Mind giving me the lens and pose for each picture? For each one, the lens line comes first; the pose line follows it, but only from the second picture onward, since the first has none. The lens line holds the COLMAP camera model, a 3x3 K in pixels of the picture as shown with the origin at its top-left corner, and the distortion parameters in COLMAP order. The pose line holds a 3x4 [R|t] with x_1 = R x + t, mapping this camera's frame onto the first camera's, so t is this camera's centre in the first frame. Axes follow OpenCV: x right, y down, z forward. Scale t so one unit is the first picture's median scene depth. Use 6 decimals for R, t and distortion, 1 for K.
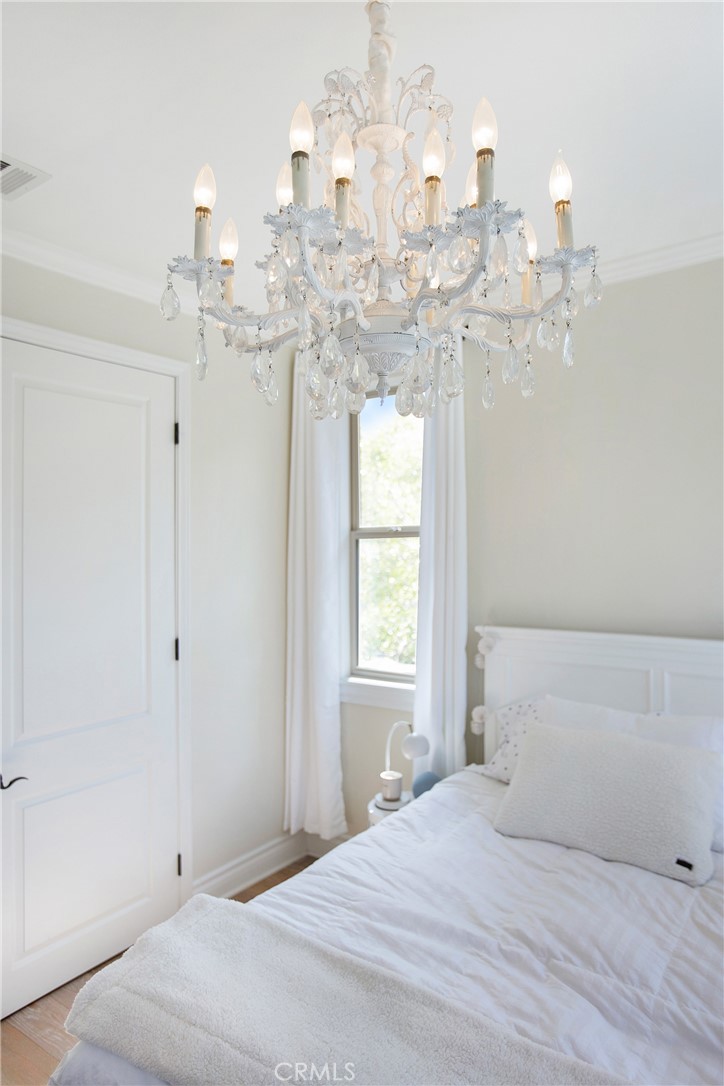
lens RADIAL K [[728.2, 0, 357.2], [0, 728.2, 542.6], [0, 0, 1]] dist [0.011897, 0.002172]
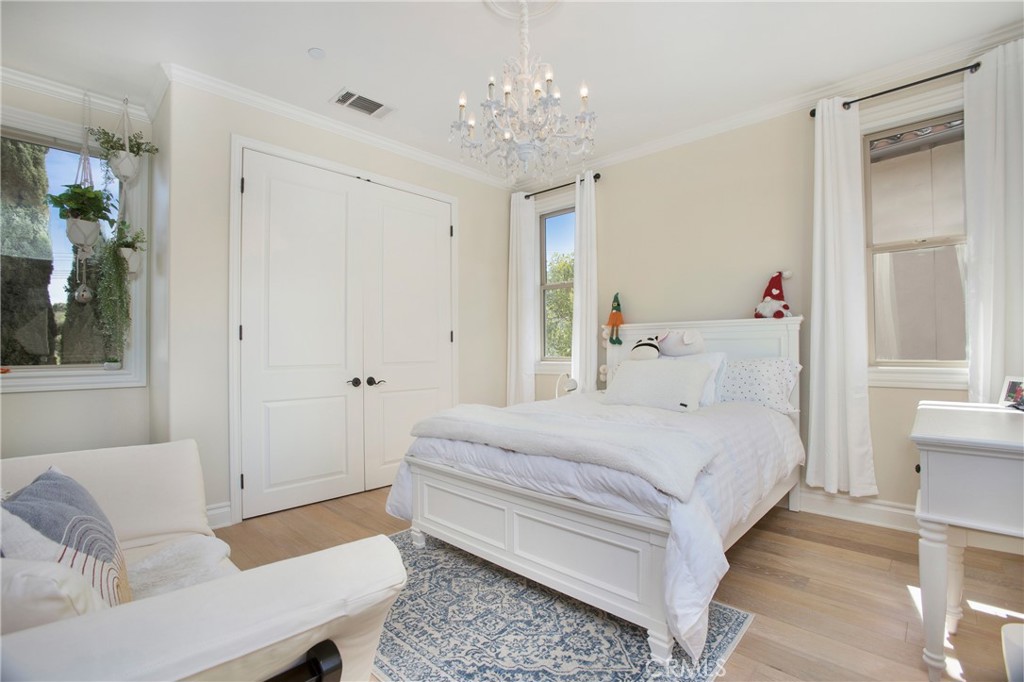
lens RADIAL K [[480.9, 0, 516.7], [0, 480.9, 344.1], [0, 0, 1]] dist [-0.041919, 0.003757]
pose [[0.994417, -0.005752, -0.105368, 0.113638], [0.003829, 0.999823, -0.018443, 0.300023], [0.105456, 0.017937, 0.994262, -0.481859]]
